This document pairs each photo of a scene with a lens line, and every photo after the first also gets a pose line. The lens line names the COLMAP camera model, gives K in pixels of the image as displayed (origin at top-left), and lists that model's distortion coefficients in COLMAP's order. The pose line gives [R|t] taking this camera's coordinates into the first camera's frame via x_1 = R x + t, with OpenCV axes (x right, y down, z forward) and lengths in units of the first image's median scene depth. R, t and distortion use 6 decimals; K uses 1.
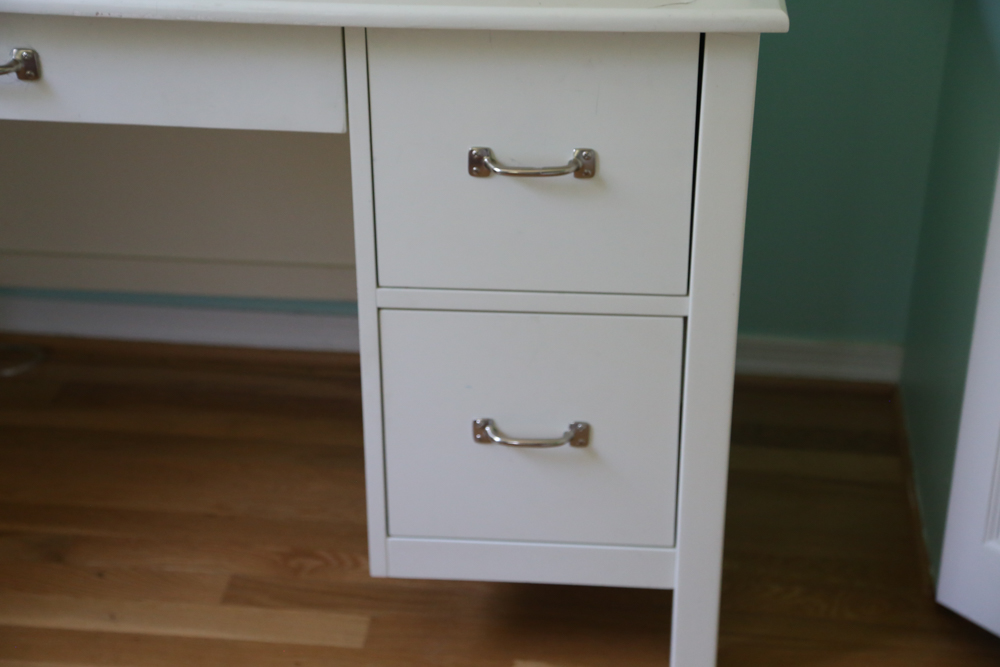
lens RADIAL K [[1812.7, 0, 500.0], [0, 1812.7, 333.5], [0, 0, 1]] dist [0.268320, -0.094453]
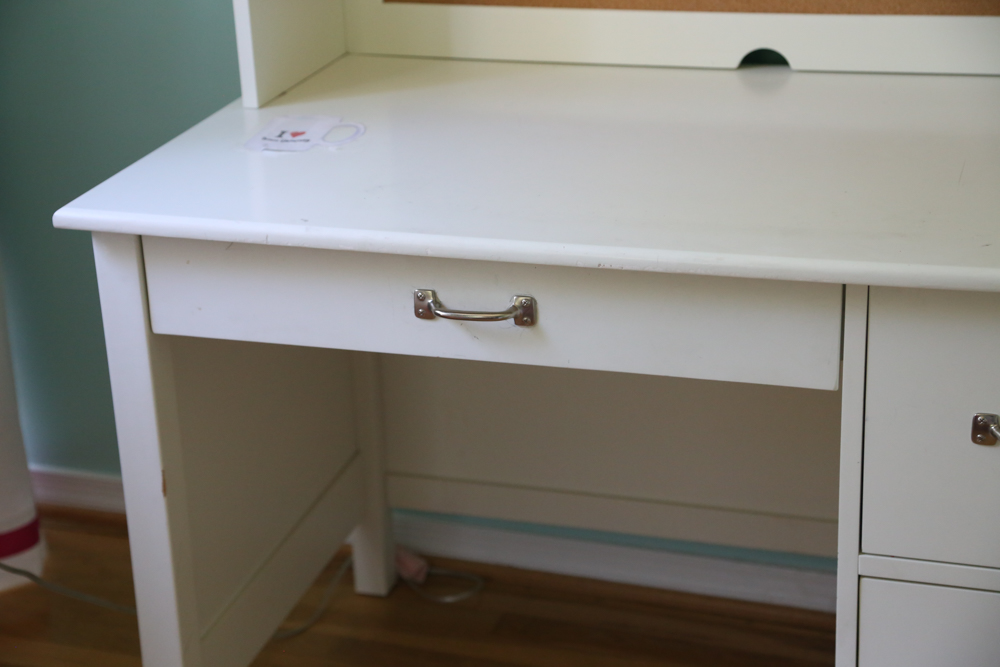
lens RADIAL K [[1812.7, 0, 500.0], [0, 1812.7, 333.5], [0, 0, 1]] dist [0.268320, -0.094453]
pose [[0.977822, 0.045880, -0.204349, -0.059053], [-0.069973, 0.991210, -0.112280, -0.018054], [0.197401, 0.124089, 0.972437, 0.023029]]
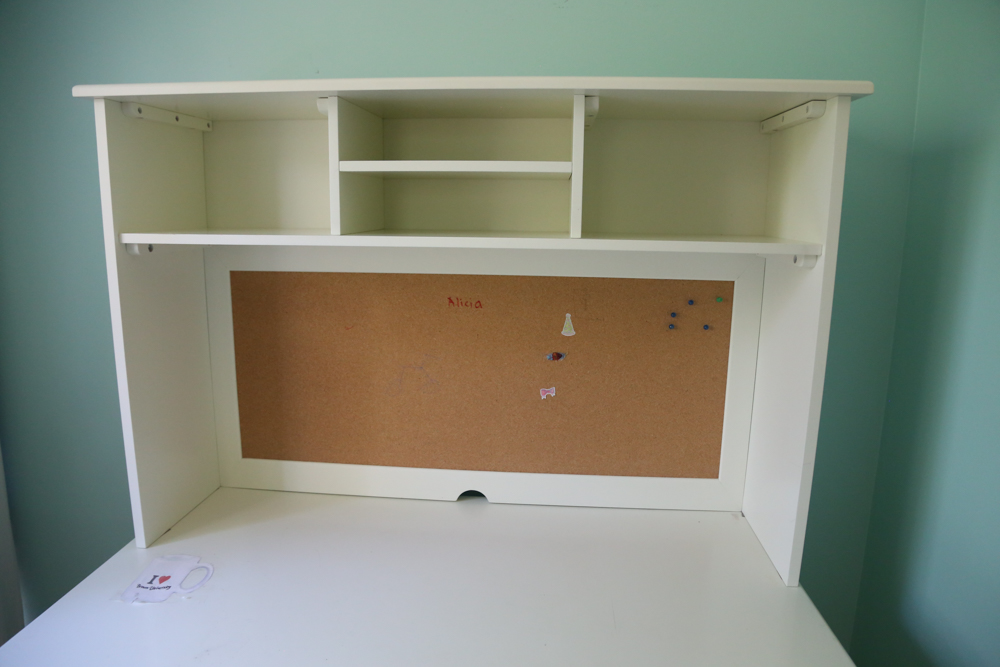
lens RADIAL K [[675.5, 0, 498.3], [0, 675.5, 344.7], [0, 0, 1]] dist [-0.127559, 0.066667]
pose [[0.999867, 0.009911, 0.012978, -0.125188], [-0.005506, 0.952834, -0.303441, -0.274439], [-0.015373, 0.303329, 0.952762, 0.442432]]
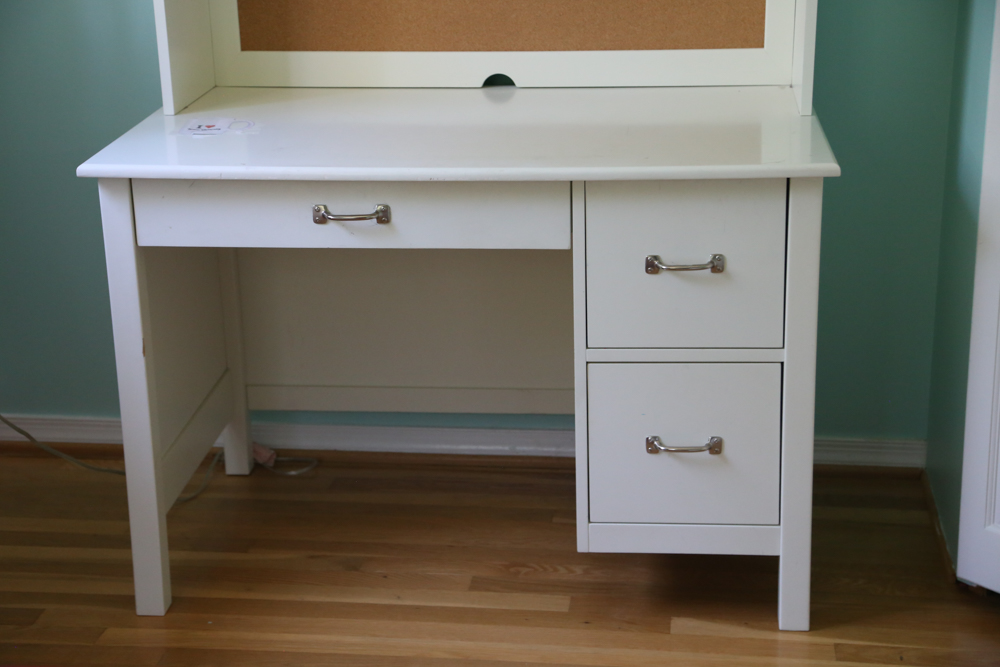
lens RADIAL K [[1772.0, 0, 495.0], [0, 1772.0, 334.1], [0, 0, 1]] dist [0.265825, -0.107469]
pose [[0.999657, -0.016910, -0.019978, -0.114317], [0.012802, 0.981644, -0.190291, 0.253052], [0.022829, 0.189970, 0.981524, -0.526615]]
